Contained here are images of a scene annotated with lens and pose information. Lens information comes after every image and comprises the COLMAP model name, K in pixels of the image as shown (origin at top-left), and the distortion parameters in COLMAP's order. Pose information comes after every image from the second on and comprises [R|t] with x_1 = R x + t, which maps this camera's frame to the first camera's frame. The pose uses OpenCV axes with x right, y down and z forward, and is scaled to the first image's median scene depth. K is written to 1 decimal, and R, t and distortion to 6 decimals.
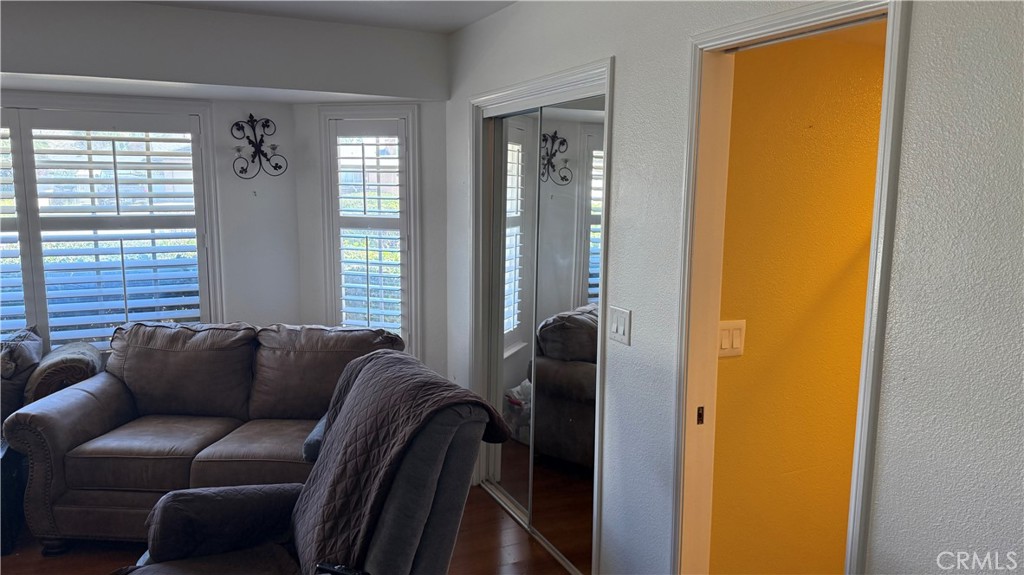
lens RADIAL K [[716.0, 0, 506.8], [0, 716.0, 287.5], [0, 0, 1]] dist [0.069601, -0.110204]
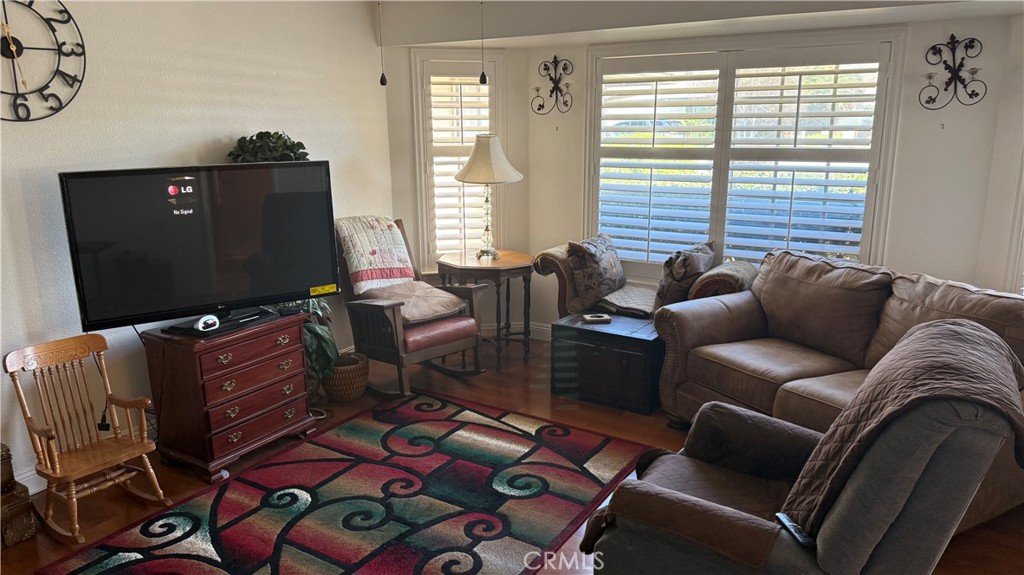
lens RADIAL K [[716.0, 0, 506.8], [0, 716.0, 287.5], [0, 0, 1]] dist [0.069601, -0.110204]
pose [[0.536139, 0.181817, -0.824317, 0.145850], [-0.107154, 0.983287, 0.147187, -0.010005], [0.837301, 0.009416, 0.546661, 0.078570]]
